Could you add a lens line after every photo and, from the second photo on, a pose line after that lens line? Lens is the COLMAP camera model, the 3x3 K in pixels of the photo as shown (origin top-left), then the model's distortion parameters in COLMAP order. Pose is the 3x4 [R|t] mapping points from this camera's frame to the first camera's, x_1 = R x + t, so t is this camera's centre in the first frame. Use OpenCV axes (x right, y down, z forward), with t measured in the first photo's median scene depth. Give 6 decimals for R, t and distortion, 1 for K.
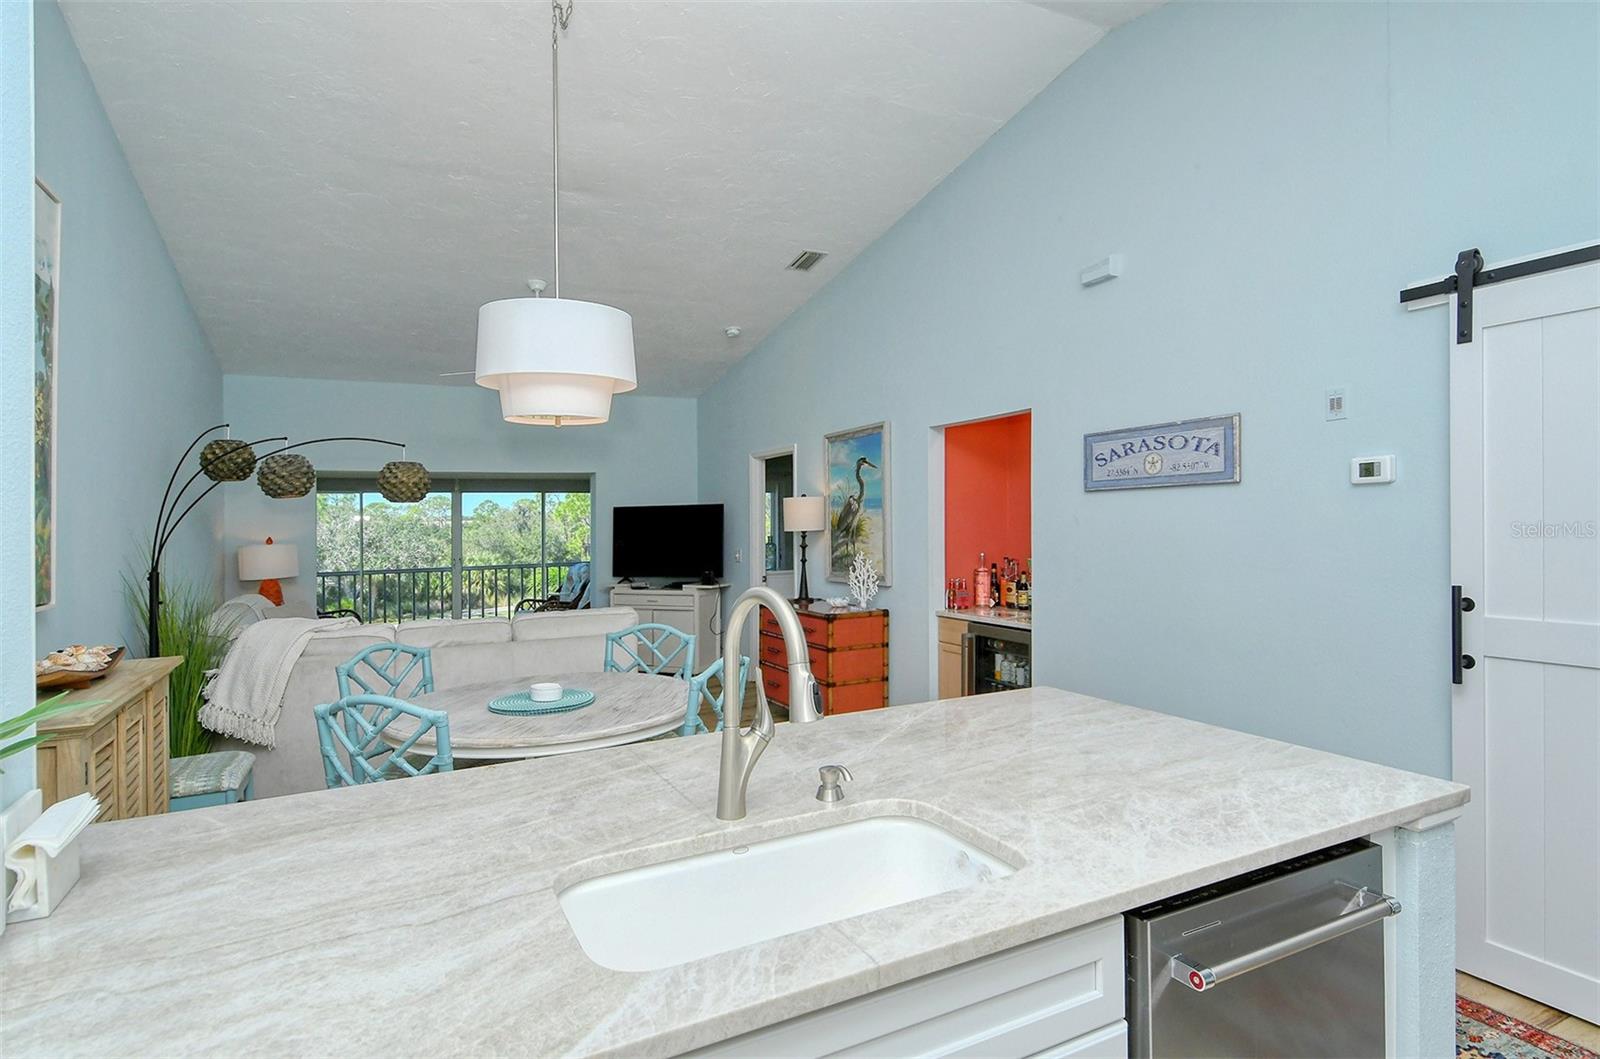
lens RADIAL K [[834.2, 0, 825.1], [0, 834.2, 512.8], [0, 0, 1]] dist [0.031023, -0.034048]
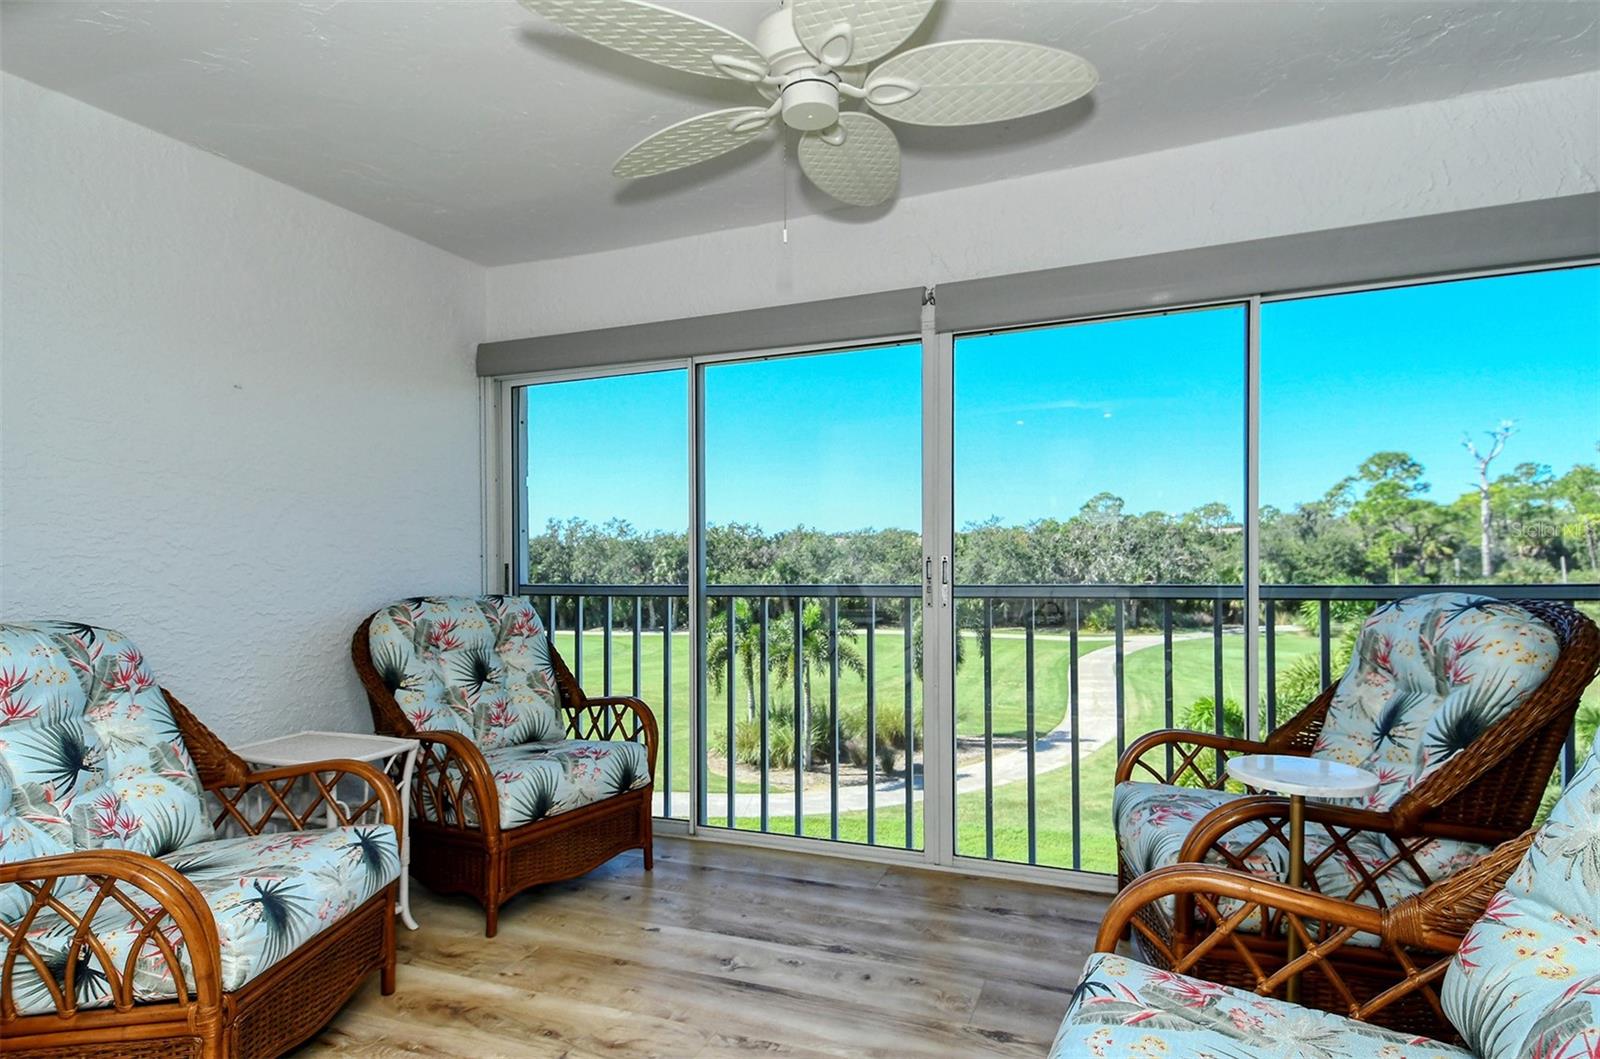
lens RADIAL K [[847.2, 0, 820.9], [0, 847.2, 563.9], [0, 0, 1]] dist [0.039040, -0.024243]
pose [[0.647556, 0.024040, -0.761638, -0.468219], [0.014480, 0.998934, 0.043841, 0.085670], [0.761880, -0.039418, 0.646517, 1.526554]]
